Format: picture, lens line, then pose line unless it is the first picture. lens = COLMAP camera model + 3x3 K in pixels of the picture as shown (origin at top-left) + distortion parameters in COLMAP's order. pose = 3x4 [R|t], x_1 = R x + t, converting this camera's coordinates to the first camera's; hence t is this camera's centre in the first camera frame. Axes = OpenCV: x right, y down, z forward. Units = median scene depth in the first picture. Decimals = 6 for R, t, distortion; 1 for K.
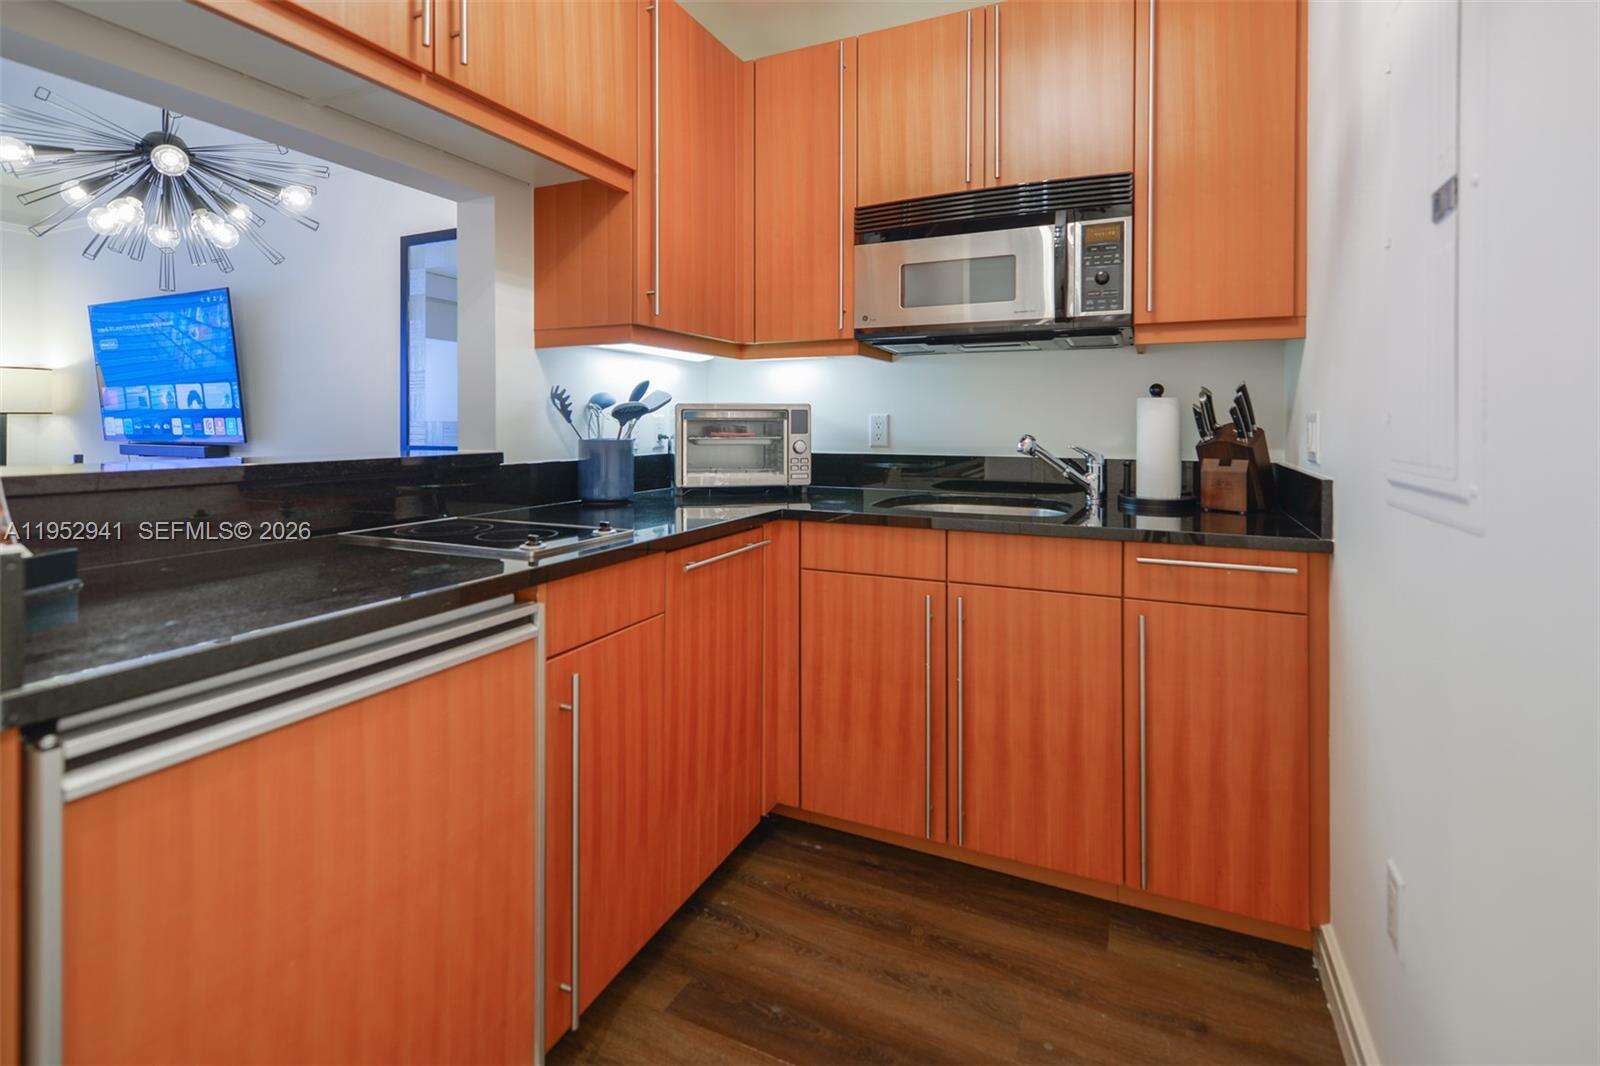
lens RADIAL K [[682.2, 0, 801.1], [0, 682.2, 419.6], [0, 0, 1]] dist [0.000999, 0.000023]
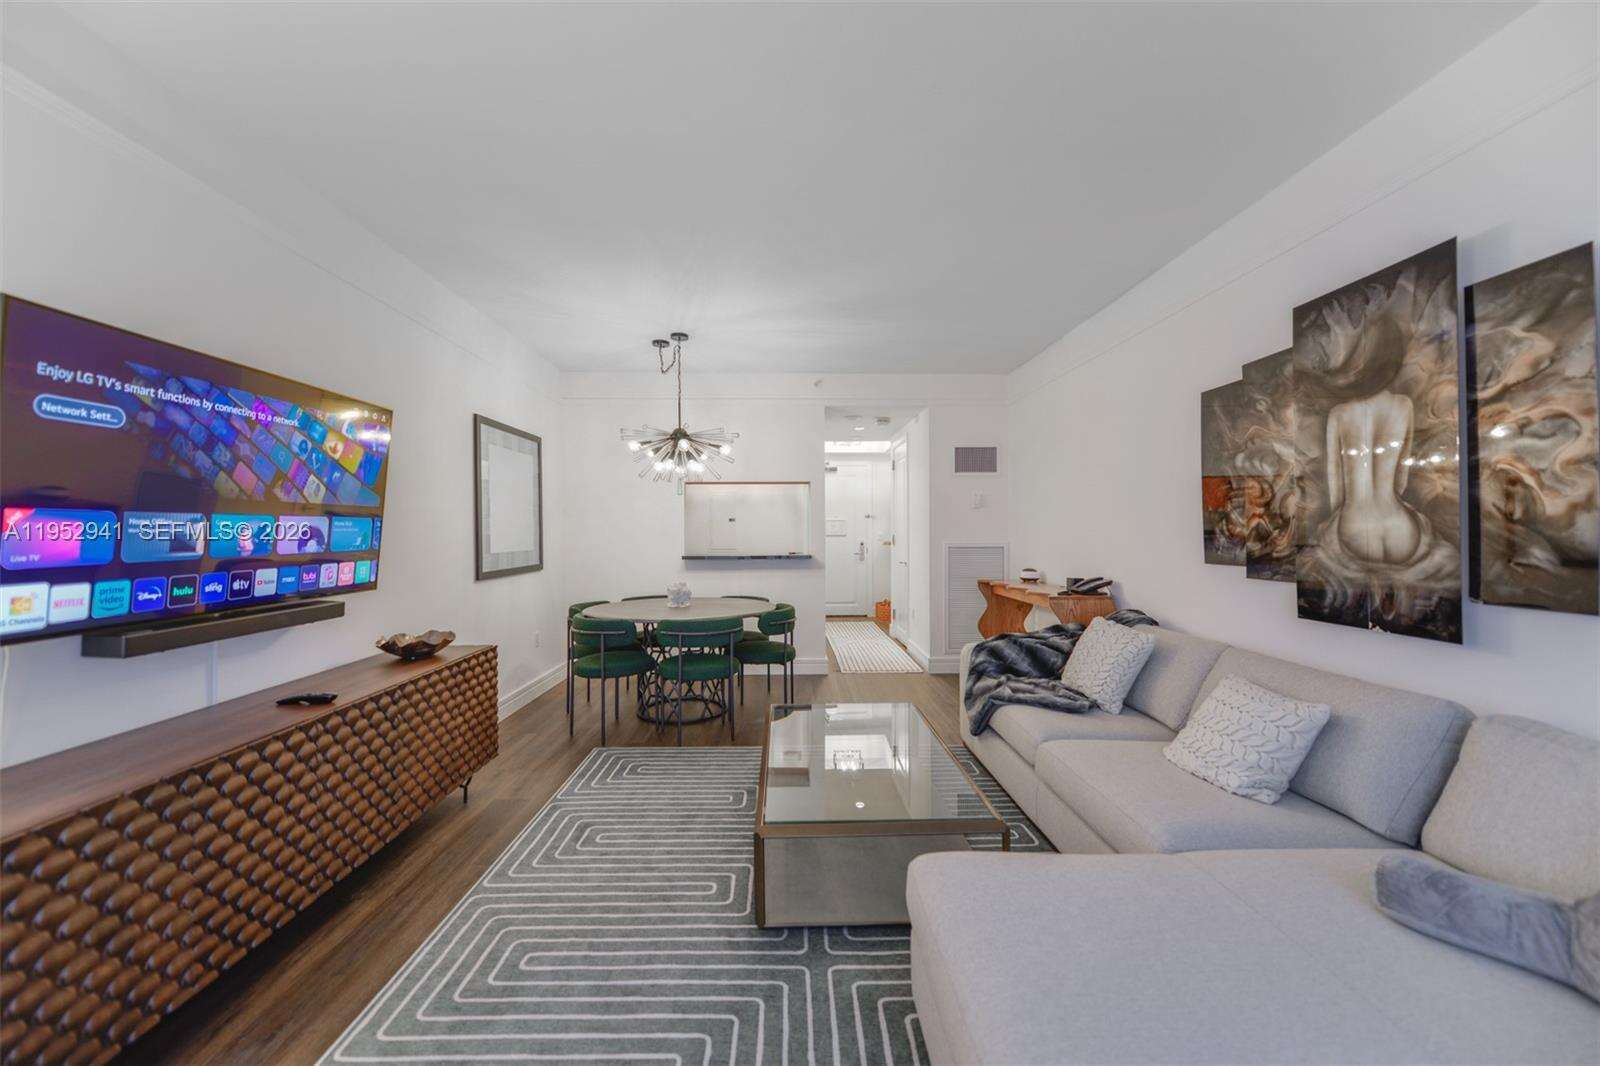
lens RADIAL K [[637.1, 0, 798.7], [0, 637.1, 530.1], [0, 0, 1]] dist [0.001552, -0.000332]
pose [[-0.413639, 0.001322, 0.910440, -1.713372], [0.006834, 0.999975, 0.001653, -0.036716], [-0.910415, 0.006906, -0.413638, 0.826751]]
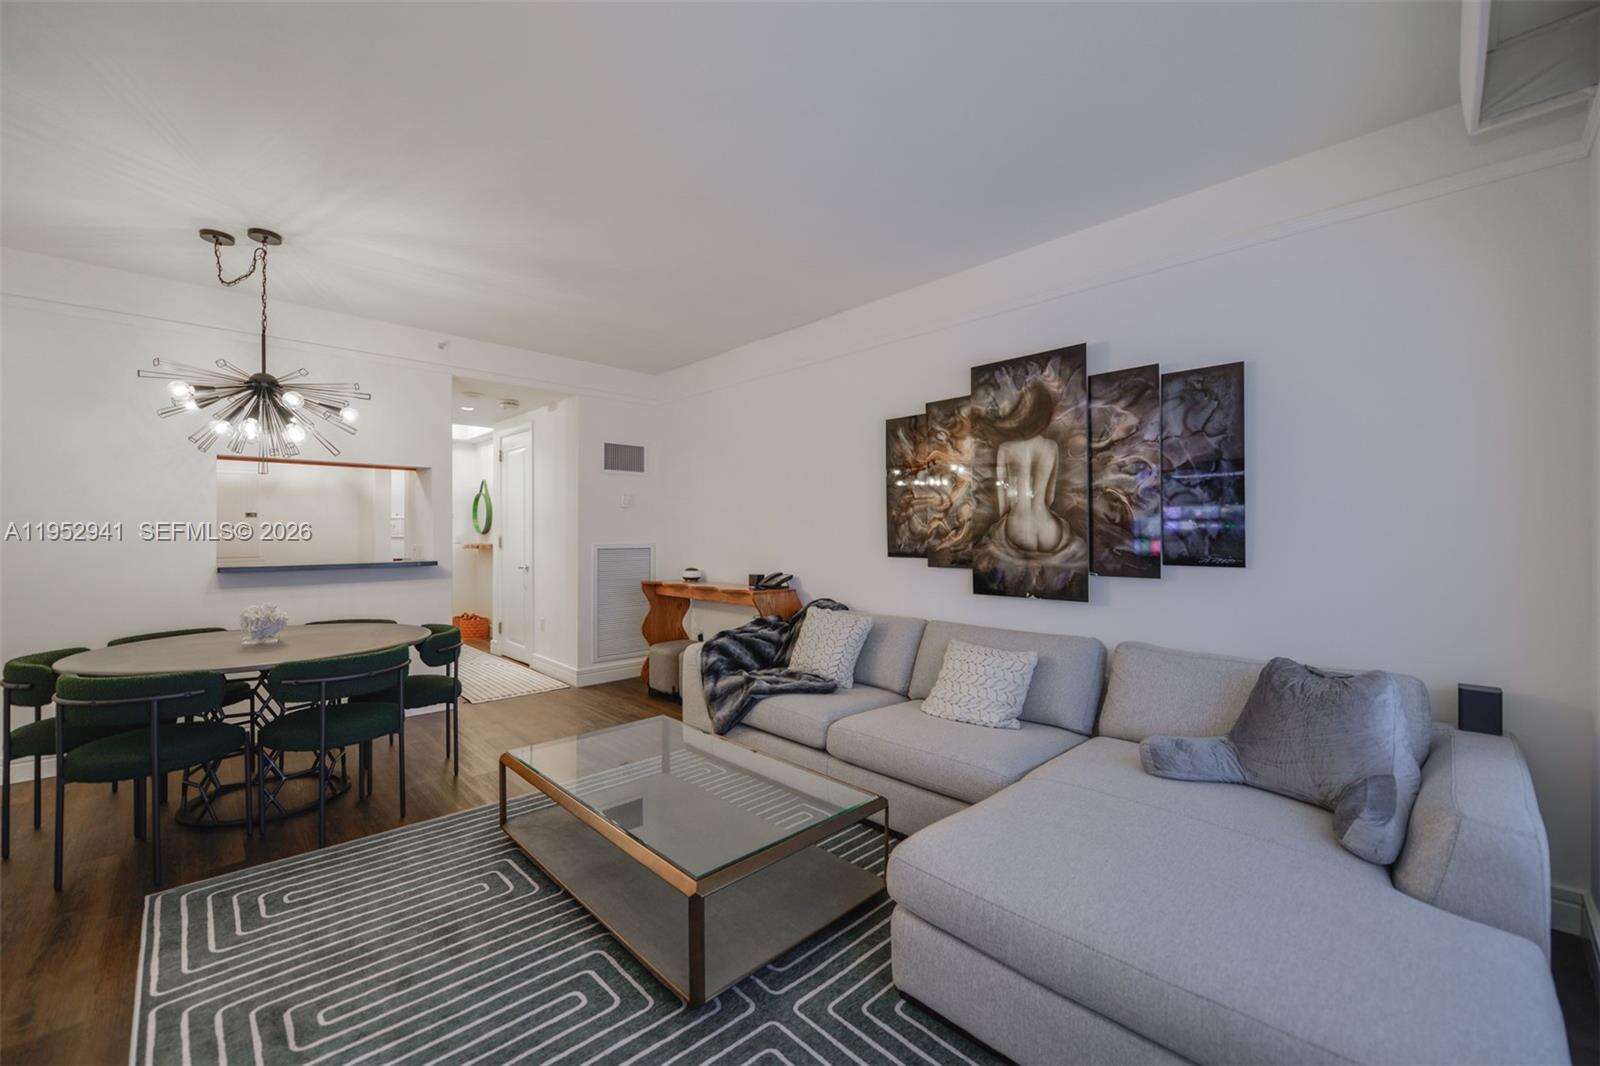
lens RADIAL K [[639.4, 0, 800.0], [0, 639.4, 533.0], [0, 0, 1]] dist [0.000856, -0.005812]
pose [[-0.922703, -0.000072, 0.385512, -1.451969], [0.001196, 0.999995, 0.003050, -0.030902], [-0.385511, 0.003275, -0.922698, 1.011630]]
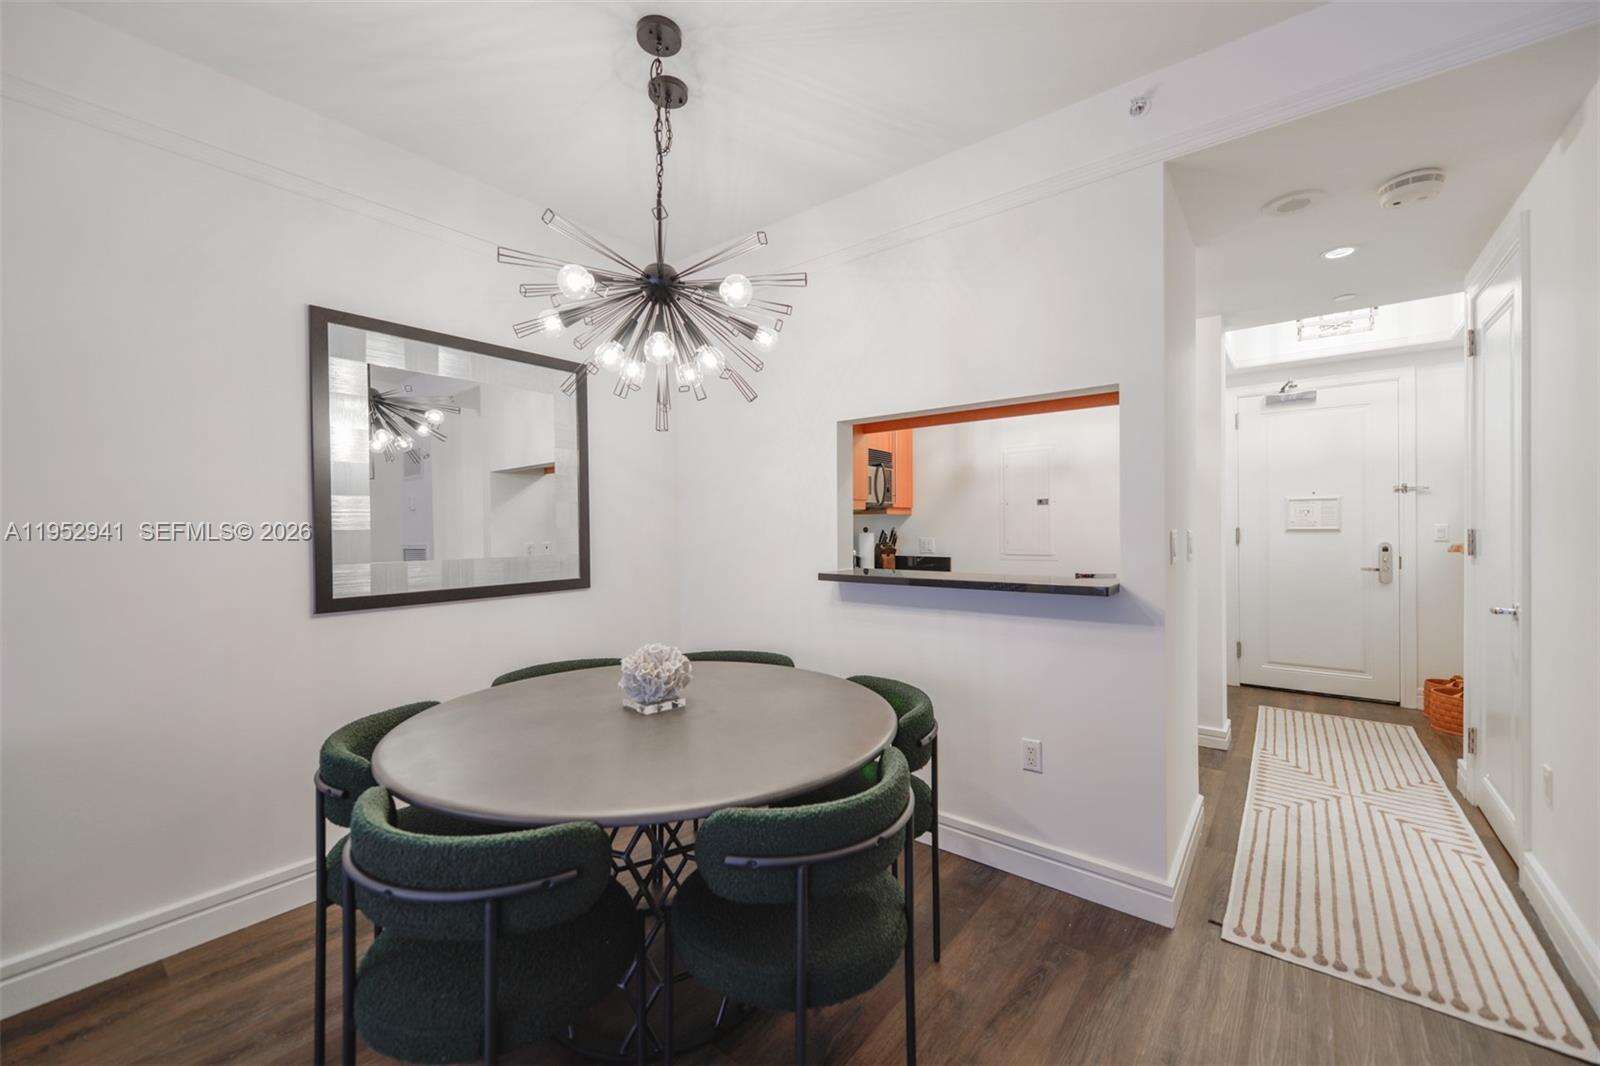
lens RADIAL K [[637.1, 0, 798.7], [0, 637.1, 530.1], [0, 0, 1]] dist [0.001552, -0.000332]
pose [[0.262798, -0.008292, 0.964815, -0.956546], [0.010111, 0.999932, 0.005840, -0.029080], [-0.964798, 0.008220, 0.262864, 0.299436]]
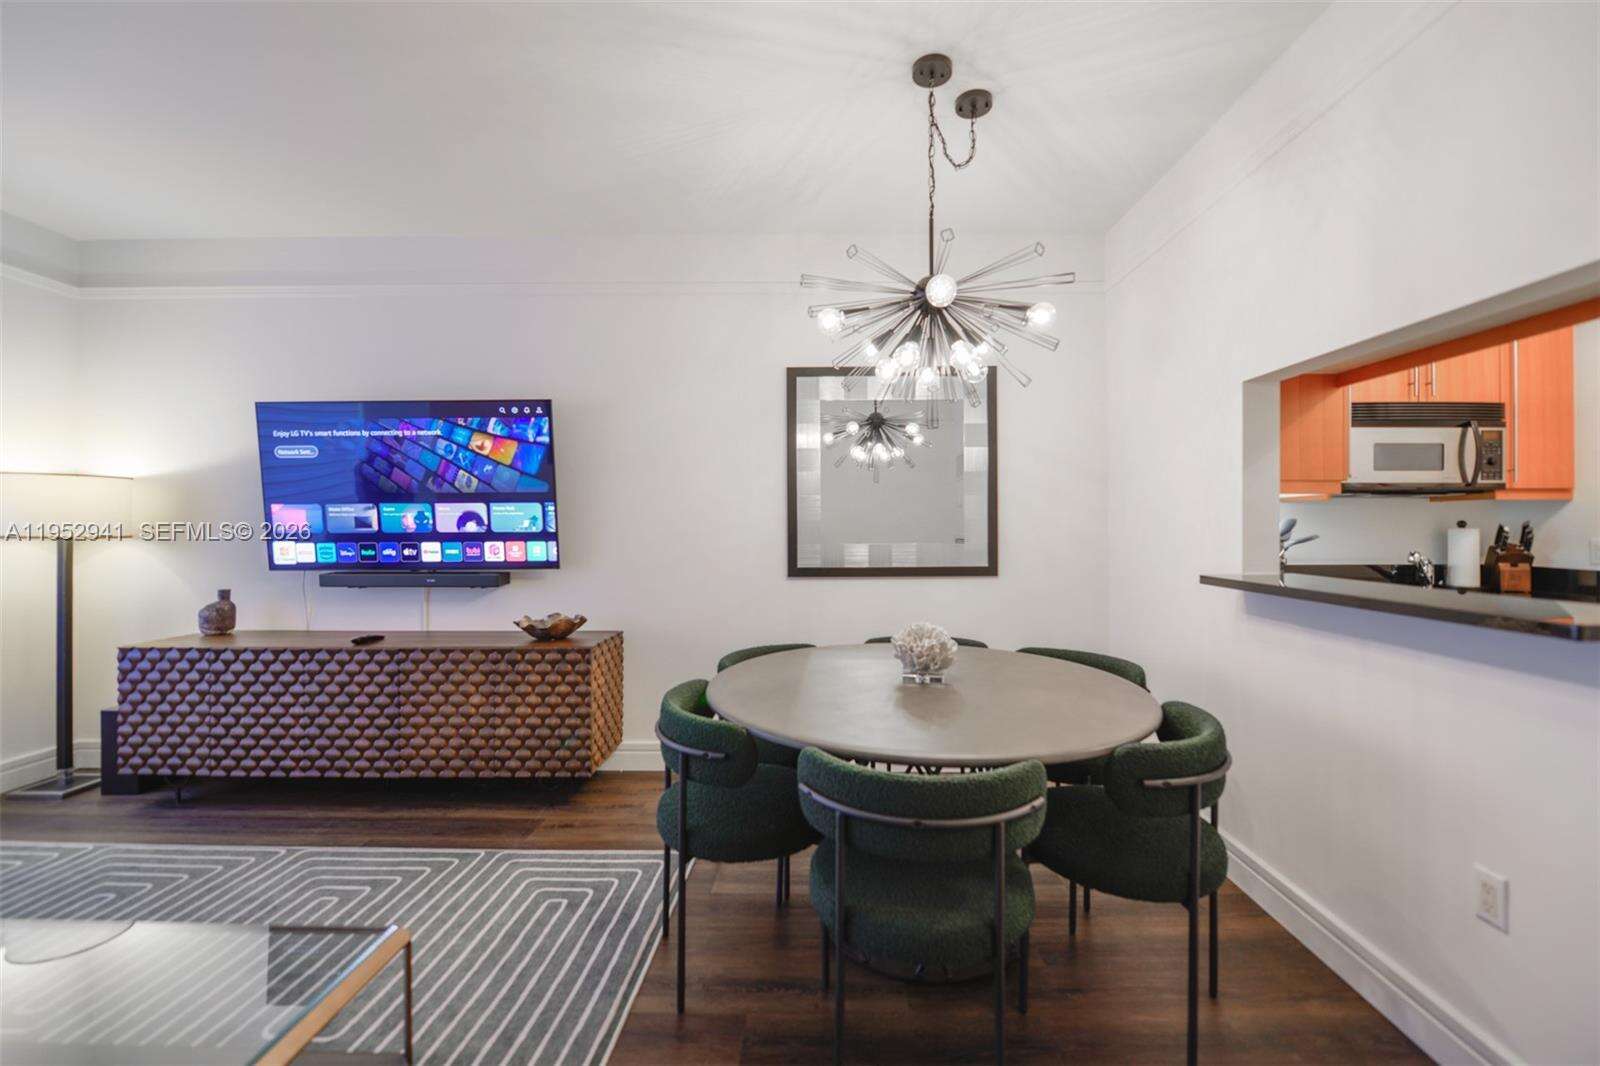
lens RADIAL K [[646.1, 0, 819.0], [0, 646.1, 529.0], [0, 0, 1]] dist [-0.001503, -0.004008]
pose [[0.922941, -0.004307, 0.384918, -0.805134], [0.003367, 0.999989, 0.003116, -0.020756], [-0.384927, -0.001580, 0.922946, 0.059784]]
